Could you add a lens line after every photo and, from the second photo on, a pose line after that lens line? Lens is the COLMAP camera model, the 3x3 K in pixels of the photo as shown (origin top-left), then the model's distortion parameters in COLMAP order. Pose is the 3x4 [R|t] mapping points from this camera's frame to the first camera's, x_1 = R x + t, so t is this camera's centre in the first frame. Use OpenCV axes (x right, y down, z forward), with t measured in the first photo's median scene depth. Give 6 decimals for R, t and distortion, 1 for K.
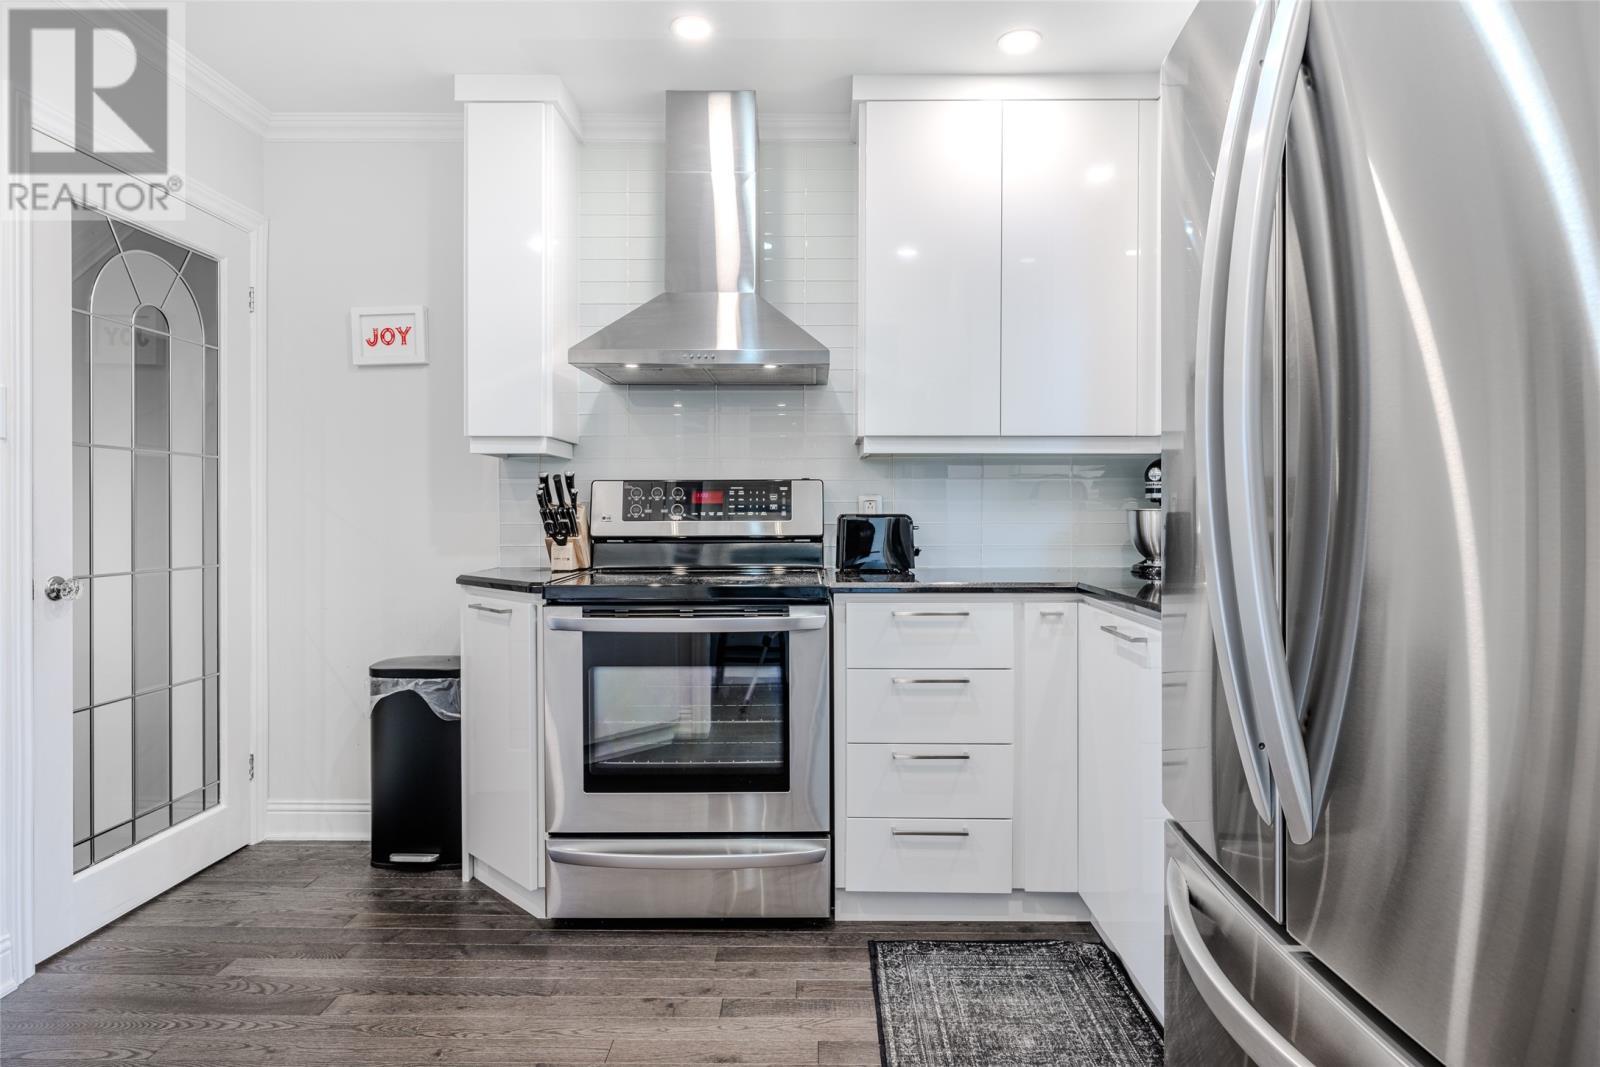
lens RADIAL K [[920.8, 0, 800.0], [0, 920.8, 533.5], [0, 0, 1]] dist [-0.002698, -0.000660]
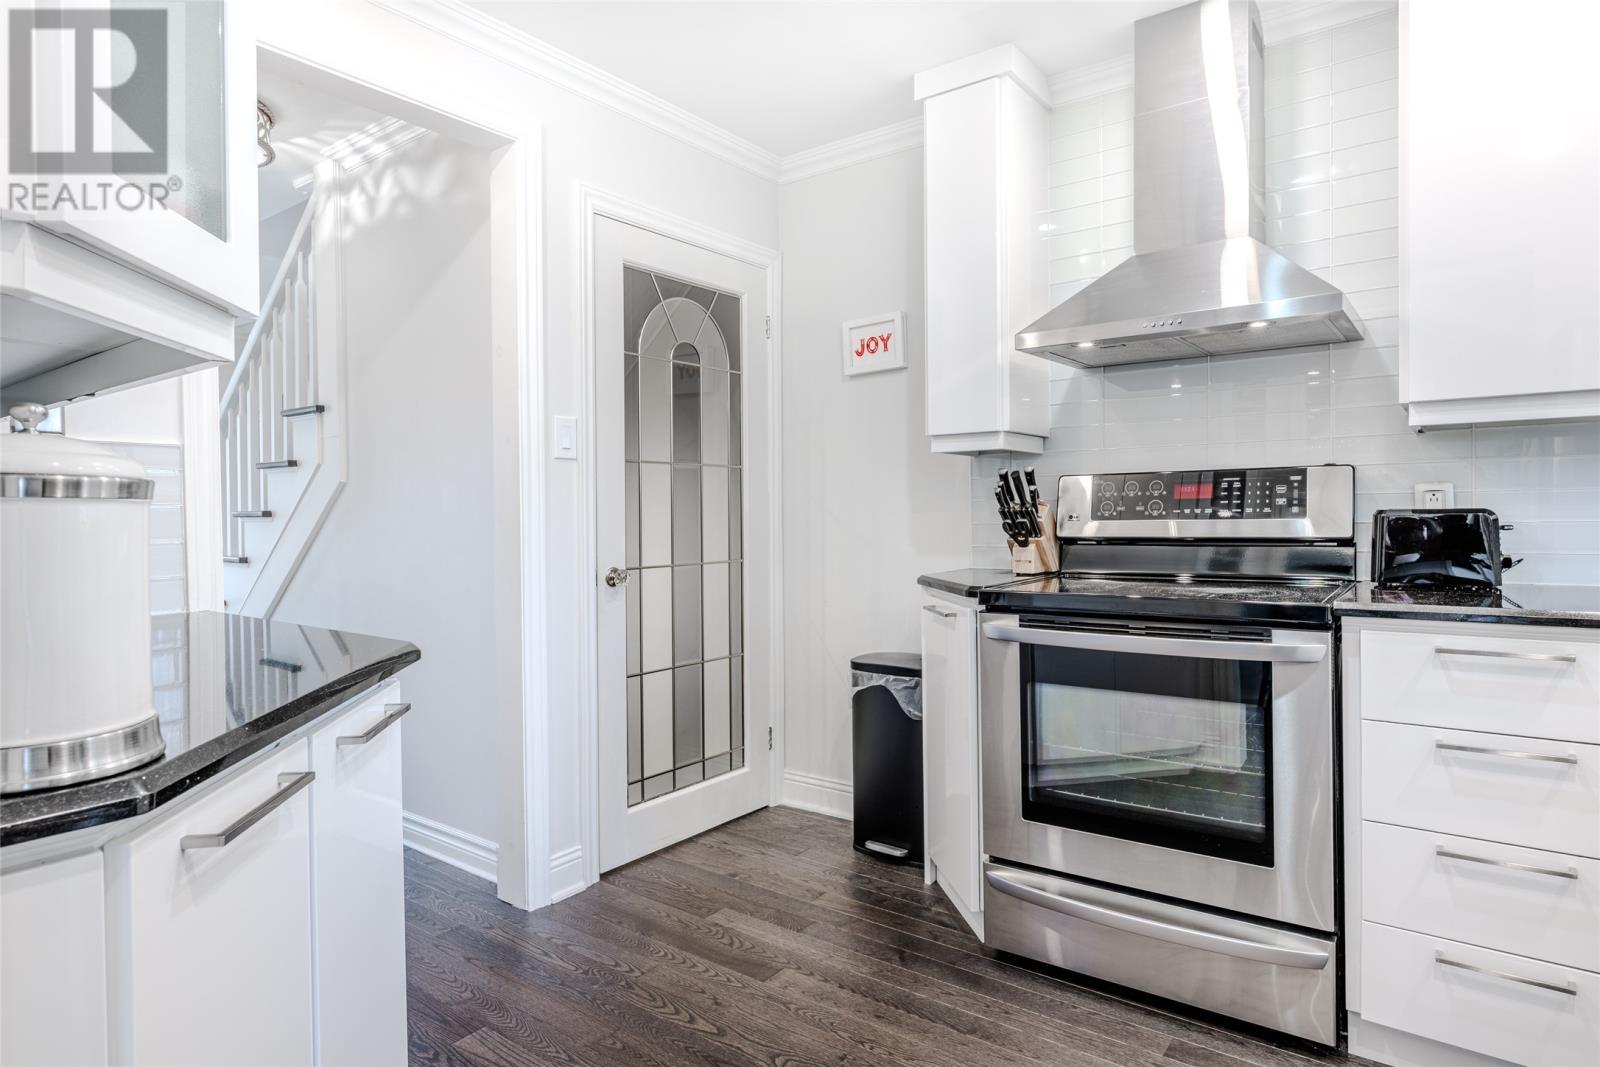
lens RADIAL K [[903.3, 0, 800.0], [0, 903.3, 533.5], [0, 0, 1]] dist [-0.001502, -0.001281]
pose [[0.805437, 0.002997, -0.592673, 0.104888], [-0.002057, 0.999995, 0.002262, -0.002322], [0.592677, -0.000603, 0.805440, 0.135422]]
